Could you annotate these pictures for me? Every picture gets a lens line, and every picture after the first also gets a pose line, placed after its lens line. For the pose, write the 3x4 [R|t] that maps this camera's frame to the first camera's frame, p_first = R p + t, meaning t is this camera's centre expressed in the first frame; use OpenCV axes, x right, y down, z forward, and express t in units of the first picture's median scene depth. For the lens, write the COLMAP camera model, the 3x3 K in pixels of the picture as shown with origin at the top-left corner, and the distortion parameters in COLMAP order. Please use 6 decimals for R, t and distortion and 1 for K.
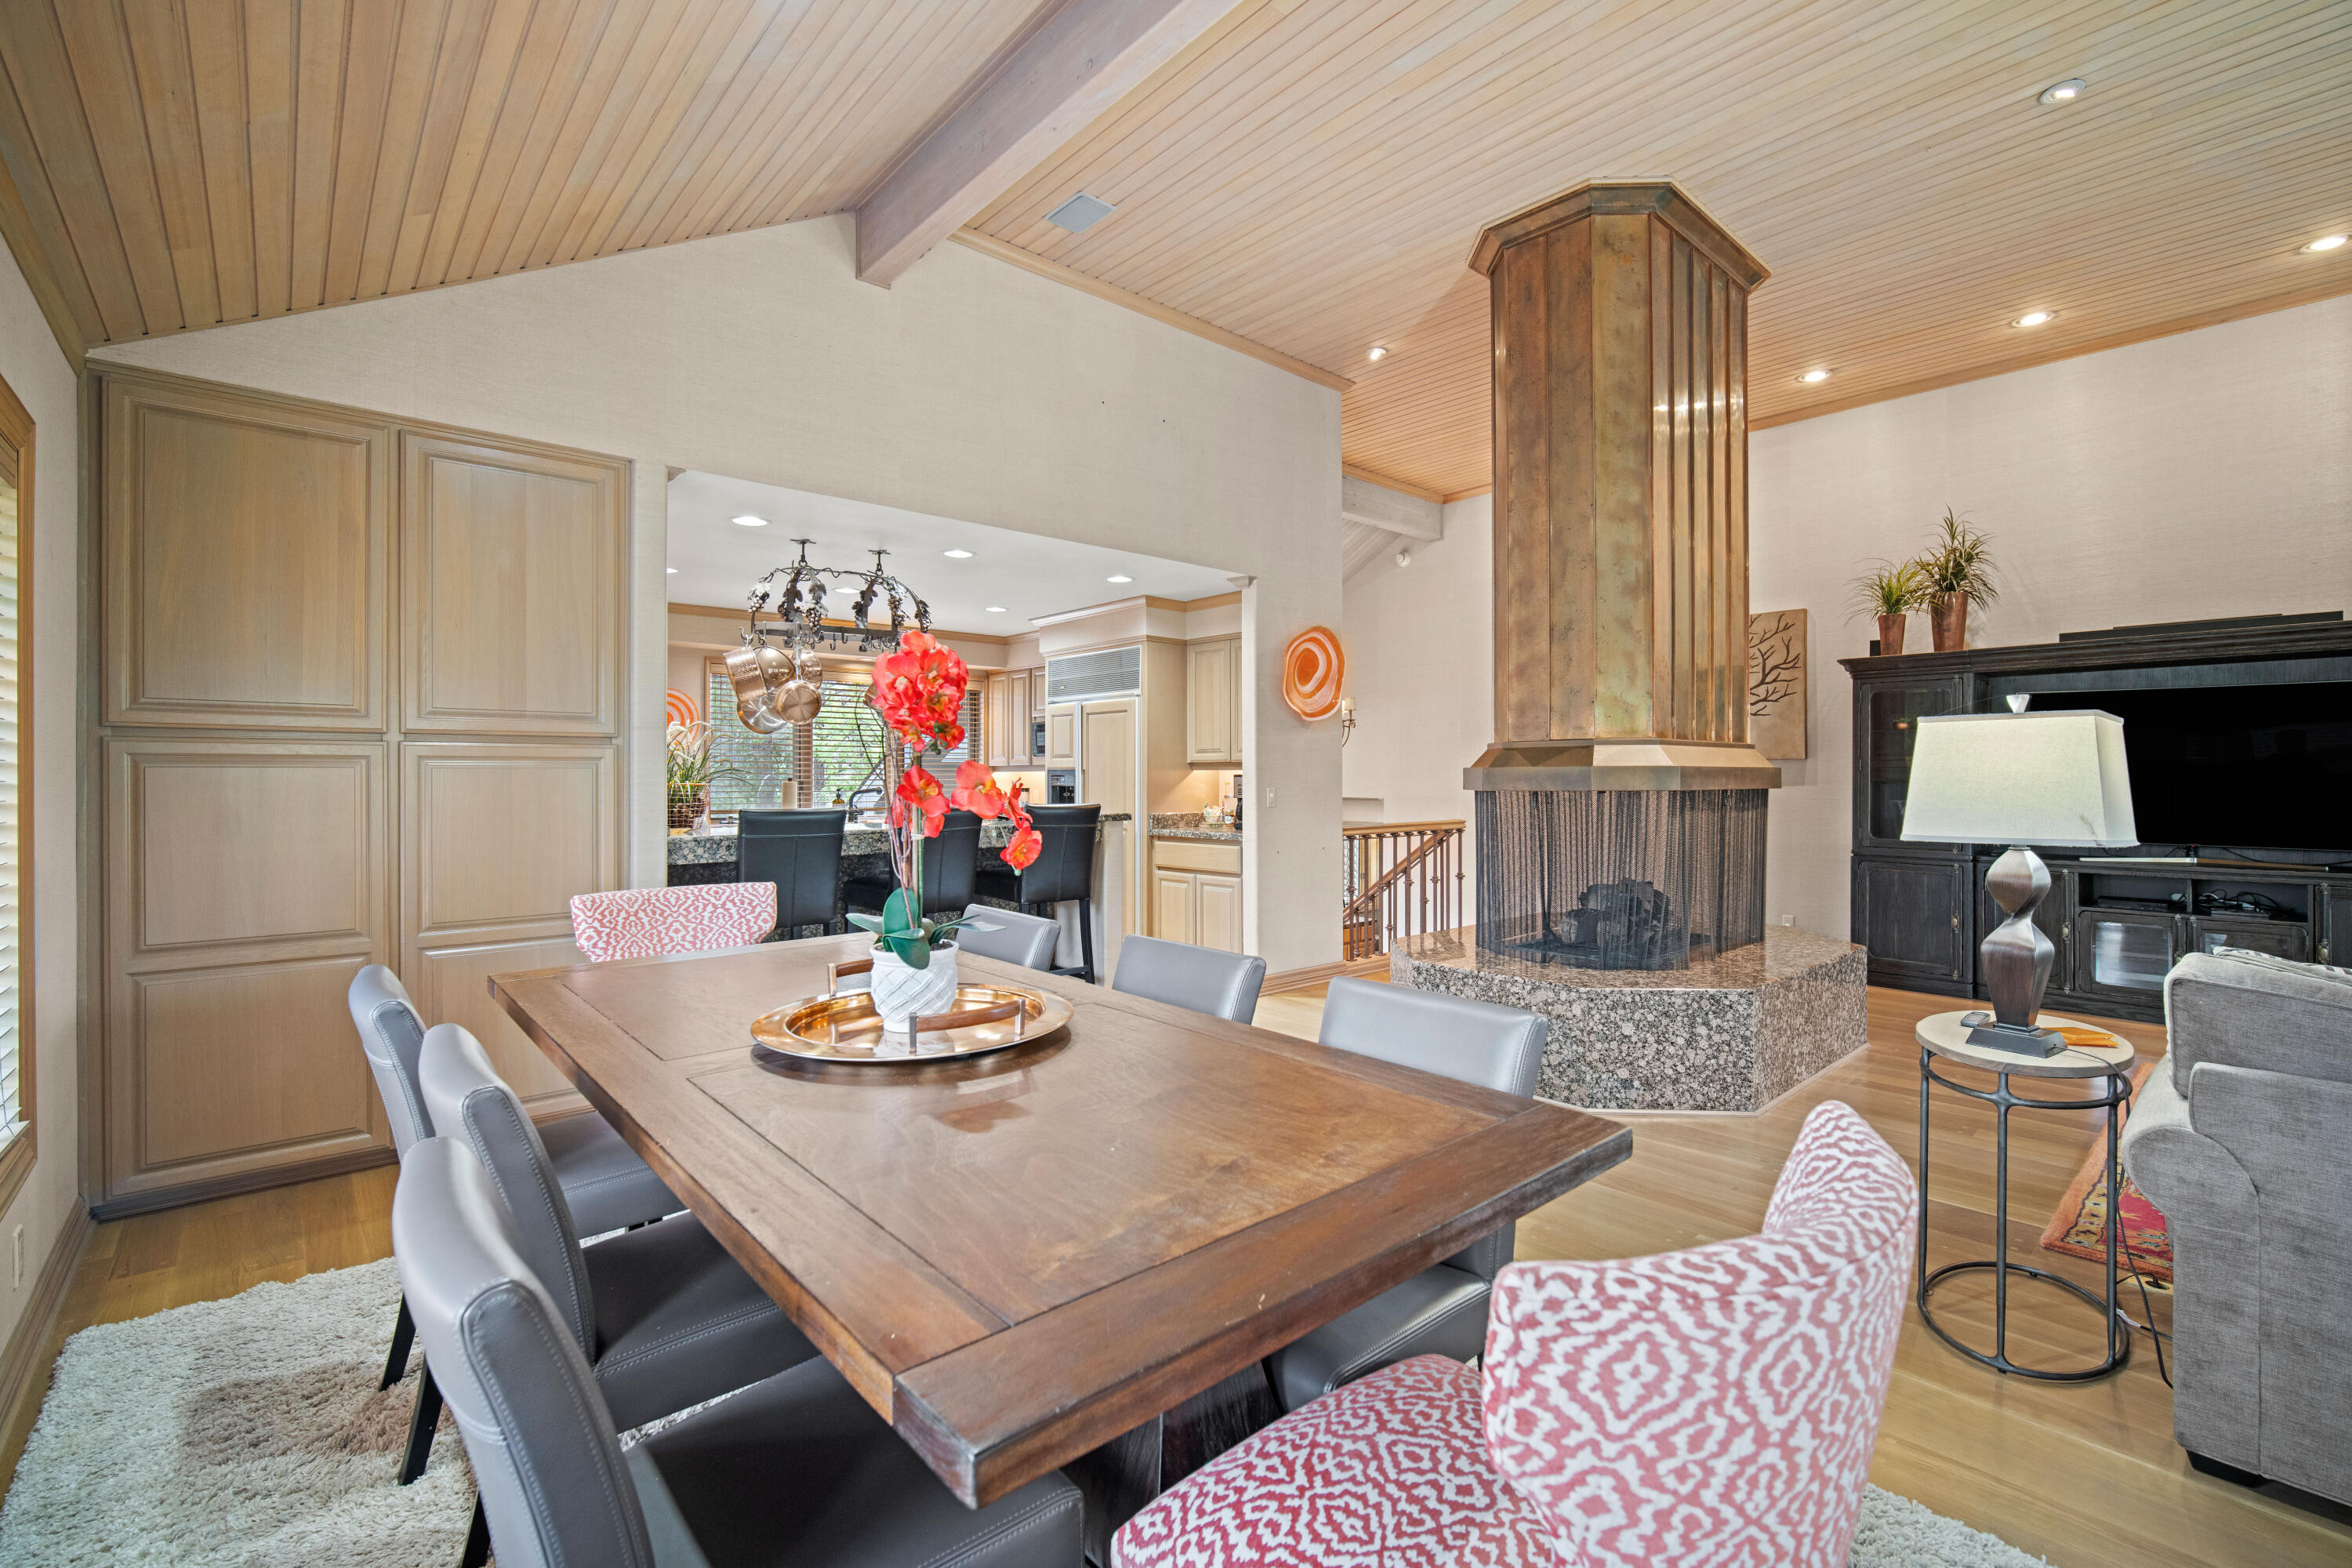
lens RADIAL K [[1028.5, 0, 1183.3], [0, 1028.5, 773.5], [0, 0, 1]] dist [0.001620, 0.000273]
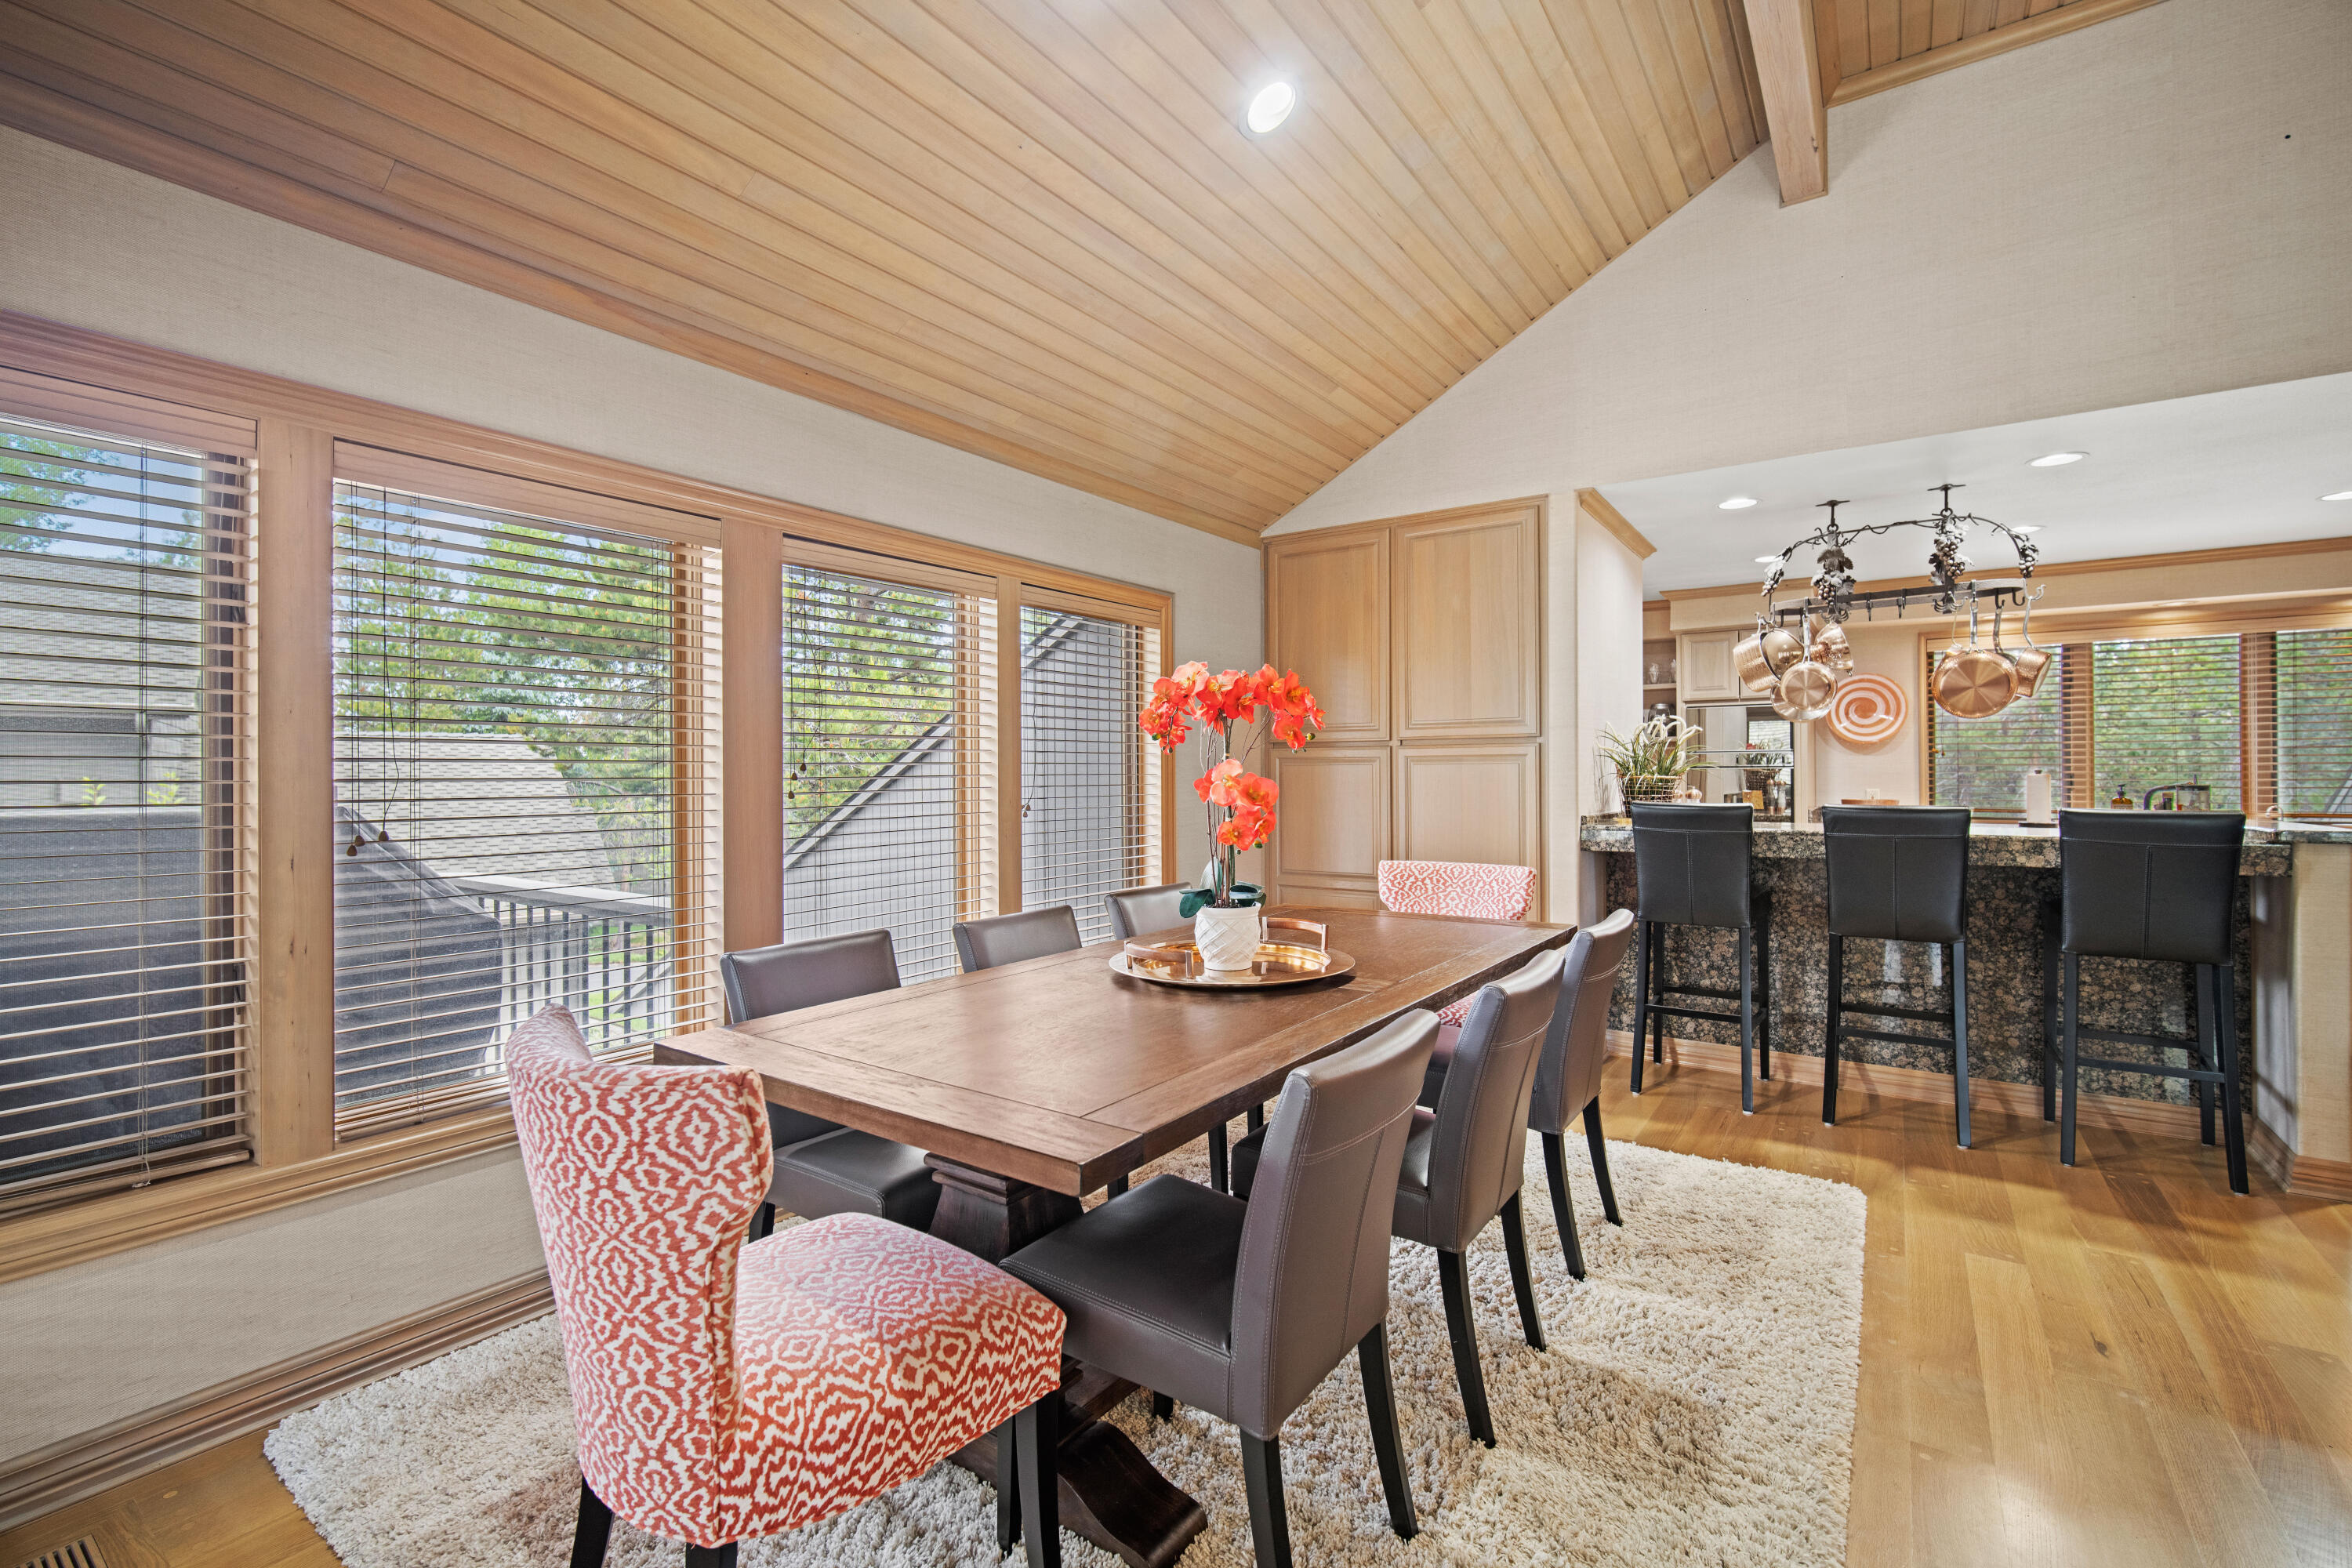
lens RADIAL K [[1028.5, 0, 1183.3], [0, 1028.5, 773.5], [0, 0, 1]] dist [0.001620, 0.000273]
pose [[0.232025, 0.000836, -0.972710, 0.410859], [0.007098, 0.999972, 0.002552, 0.000400], [0.972684, -0.007497, 0.232012, 0.280183]]
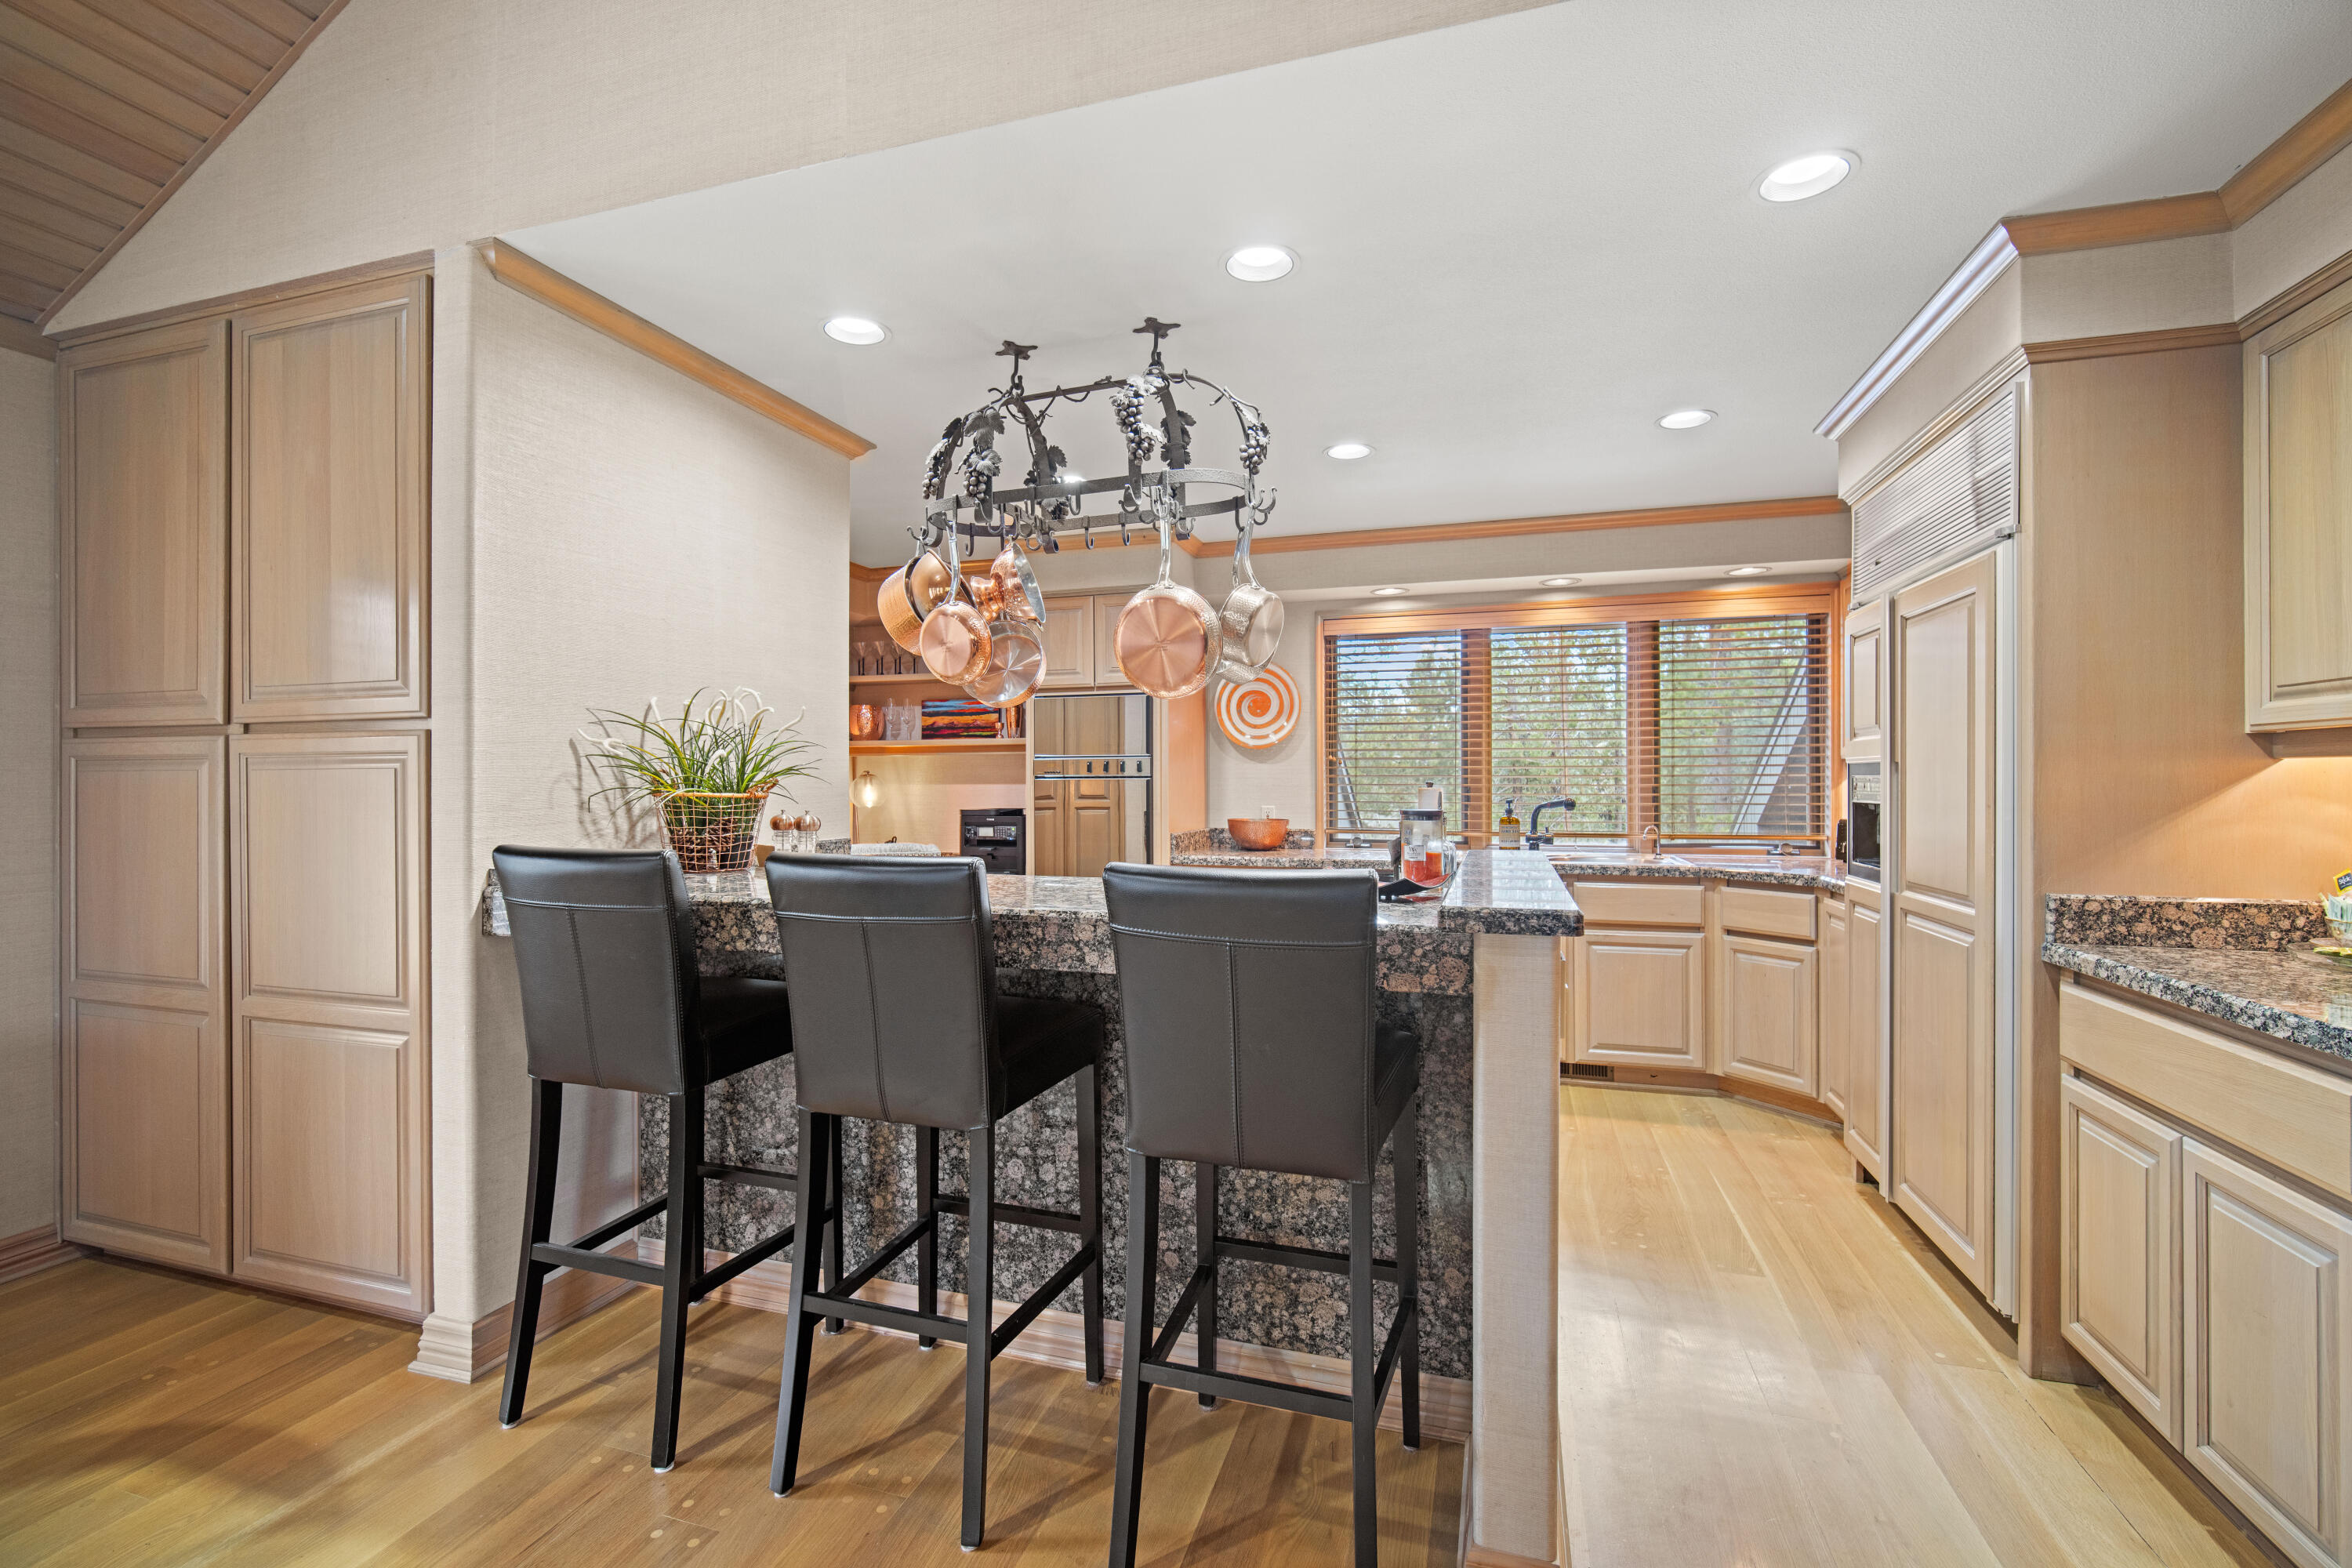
lens RADIAL K [[1013.8, 0, 1176.0], [0, 1013.8, 784.0], [0, 0, 1]] dist [-0.000382, -0.000063]
pose [[0.499646, 0.003323, -0.866223, 0.160128], [0.003121, 0.999979, 0.005637, 0.001757], [0.866224, -0.005520, 0.499626, 0.903539]]
